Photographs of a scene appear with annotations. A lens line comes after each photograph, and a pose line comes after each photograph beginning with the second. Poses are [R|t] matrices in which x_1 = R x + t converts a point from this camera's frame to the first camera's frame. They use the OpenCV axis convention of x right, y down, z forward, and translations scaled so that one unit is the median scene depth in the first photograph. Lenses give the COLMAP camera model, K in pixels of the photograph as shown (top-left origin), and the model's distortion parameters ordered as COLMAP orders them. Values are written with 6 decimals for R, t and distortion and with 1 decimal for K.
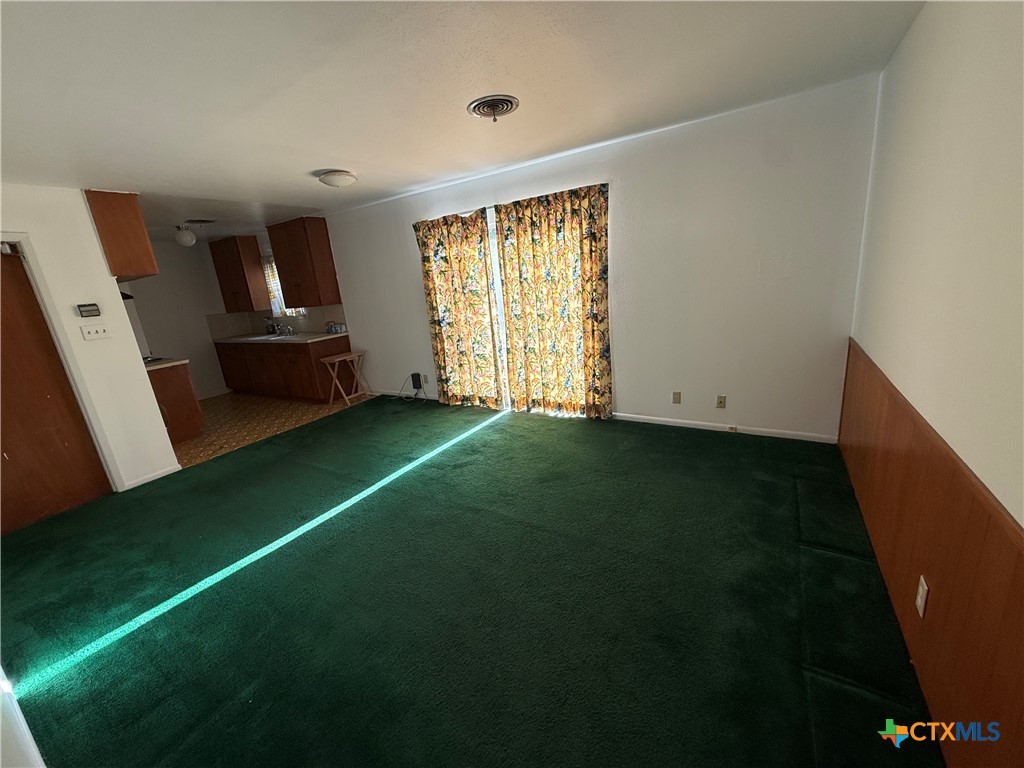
lens RADIAL K [[410.3, 0, 511.8], [0, 410.3, 384.1], [0, 0, 1]] dist [0.004556, -0.000524]
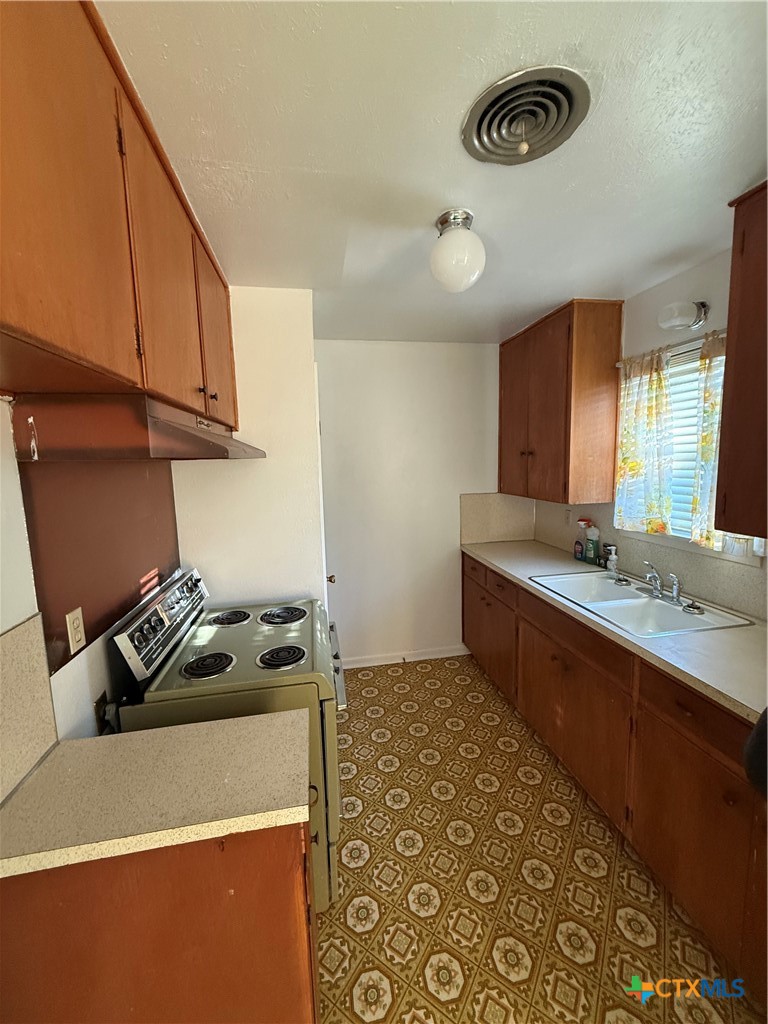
lens RADIAL K [[410.3, 0, 384.3], [0, 410.3, 510.3], [0, 0, 1]] dist [0.004556, -0.000524]
pose [[0.668942, 0.165582, -0.724638, -0.458886], [-0.218733, 0.975559, 0.020996, -0.140877], [0.710403, 0.144457, 0.688810, 0.618344]]
